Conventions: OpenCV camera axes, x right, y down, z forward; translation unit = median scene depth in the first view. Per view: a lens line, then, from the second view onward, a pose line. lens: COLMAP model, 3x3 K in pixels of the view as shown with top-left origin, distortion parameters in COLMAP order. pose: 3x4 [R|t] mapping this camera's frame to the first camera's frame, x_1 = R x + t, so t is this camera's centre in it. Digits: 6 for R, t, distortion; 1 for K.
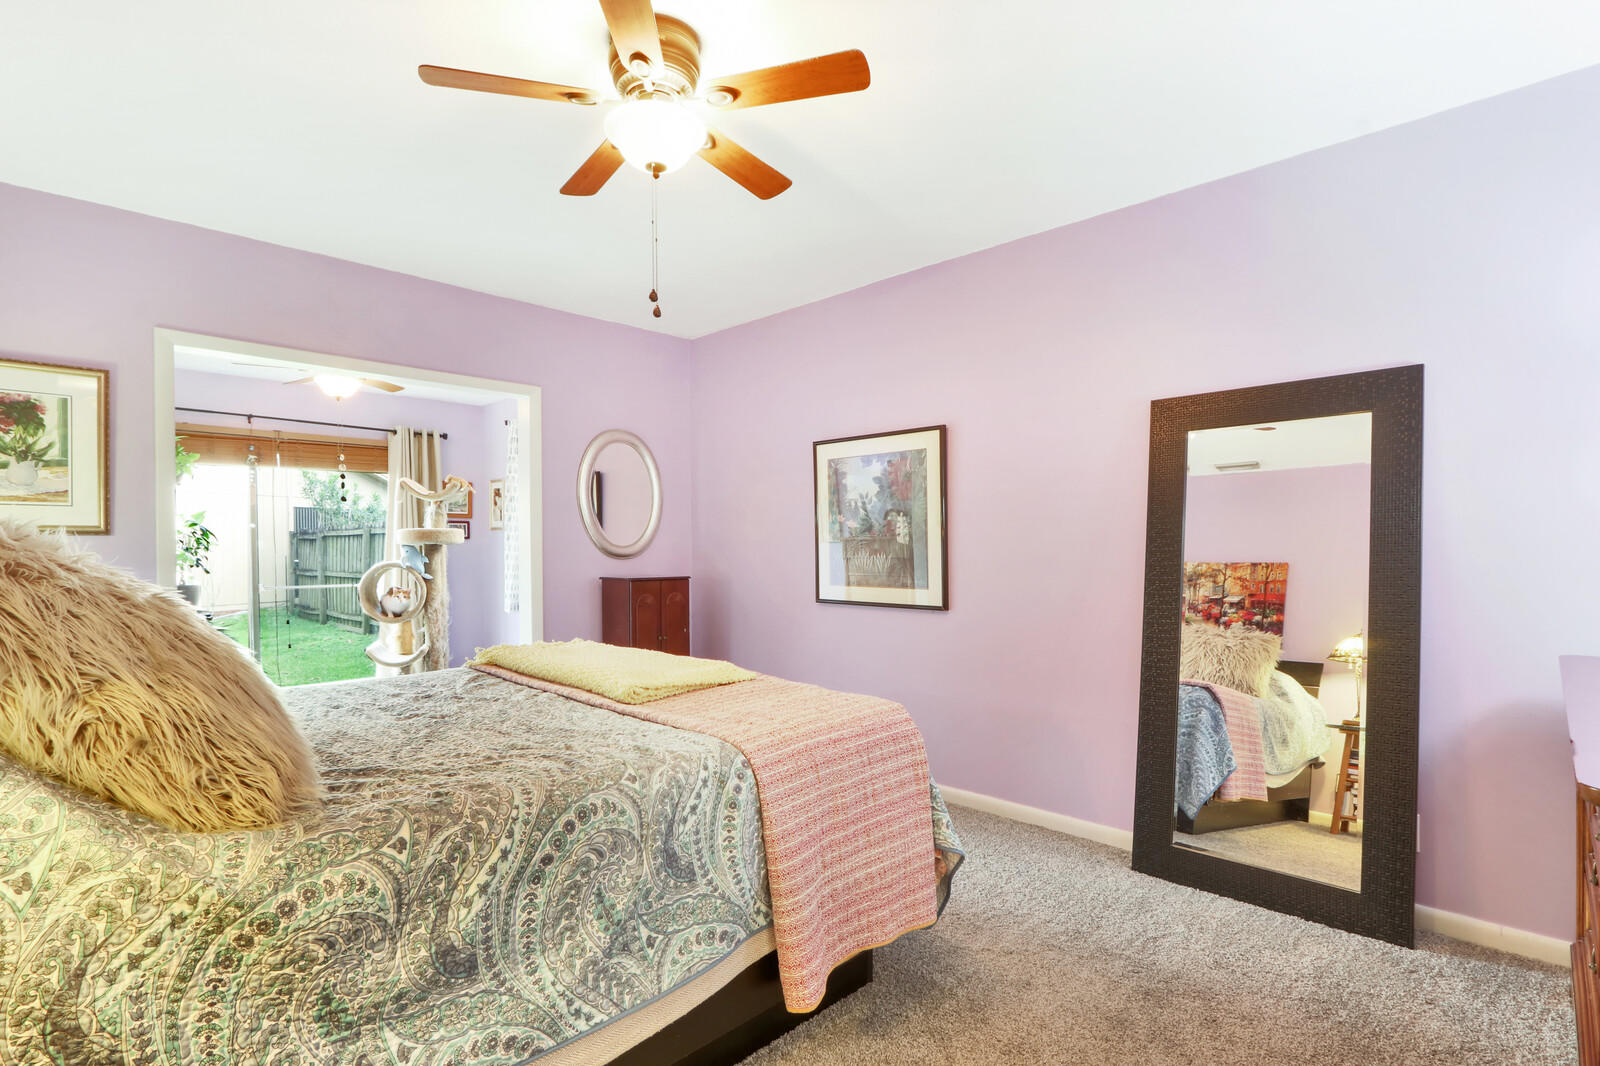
lens RADIAL K [[799.4, 0, 799.7], [0, 799.4, 567.6], [0, 0, 1]] dist [-0.000855, -0.000156]
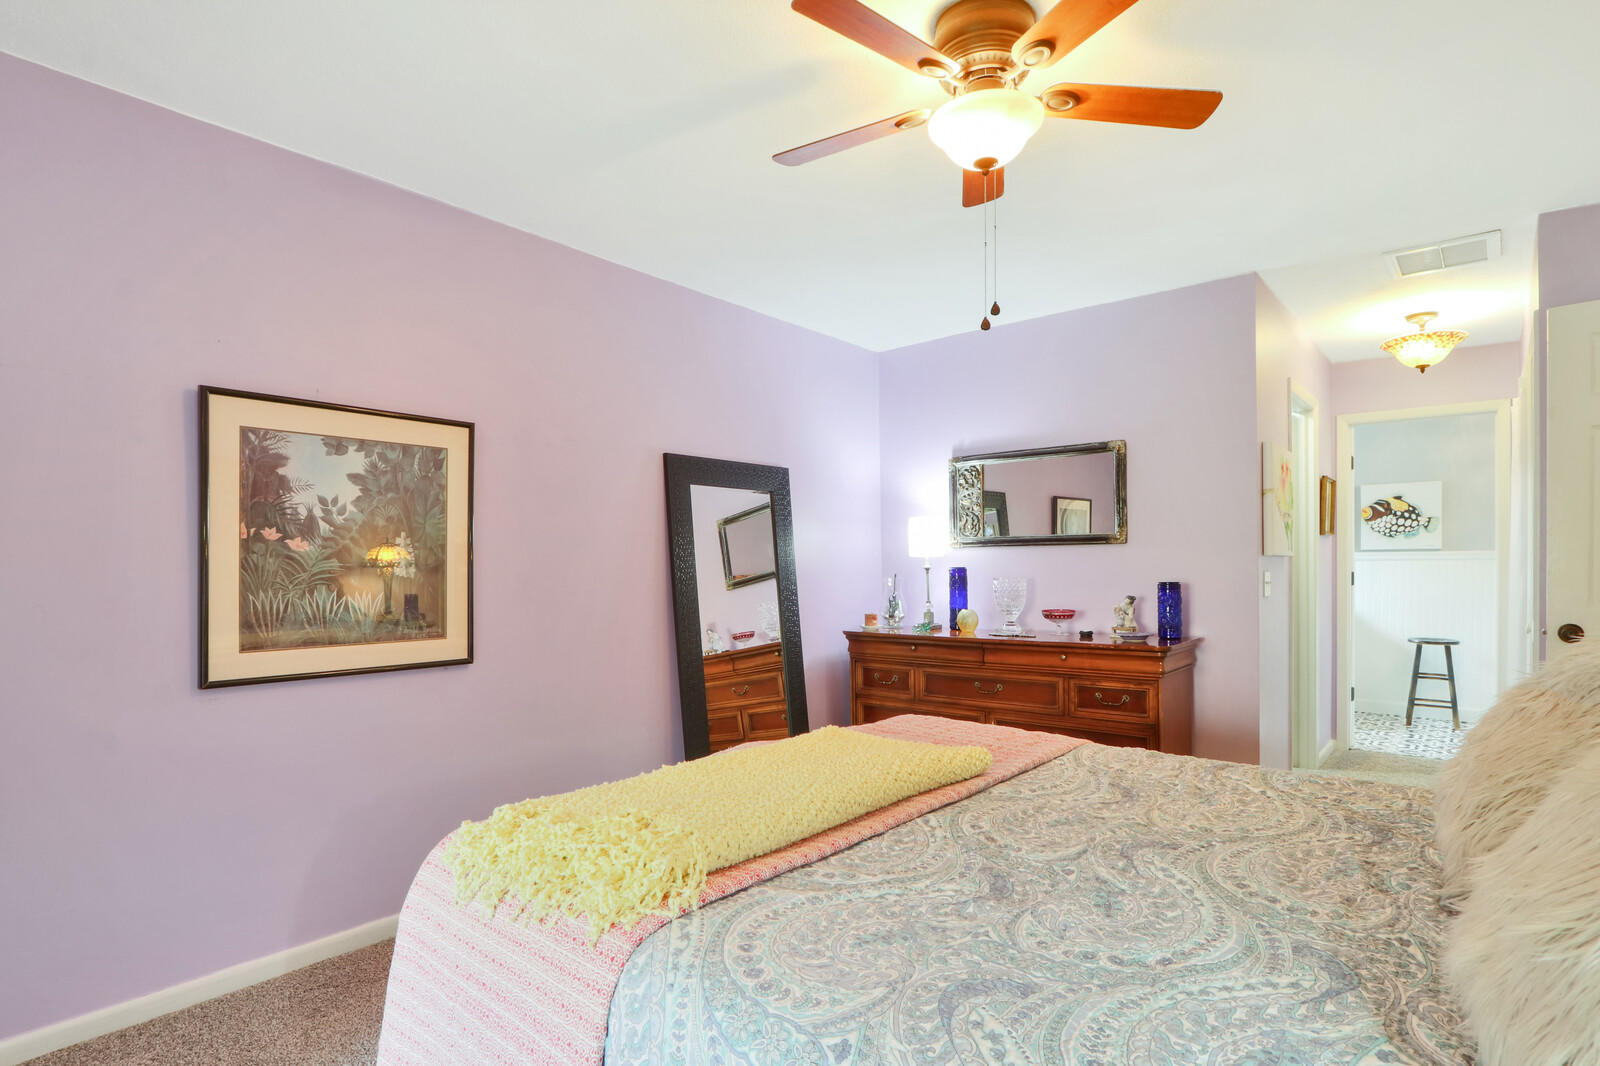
lens RADIAL K [[799.4, 0, 799.7], [0, 799.4, 567.6], [0, 0, 1]] dist [-0.000855, -0.000156]
pose [[-0.058327, 0.006132, 0.998279, -0.595335], [0.030268, 0.999532, -0.004371, -0.025180], [-0.997839, 0.029961, -0.058486, 0.712546]]
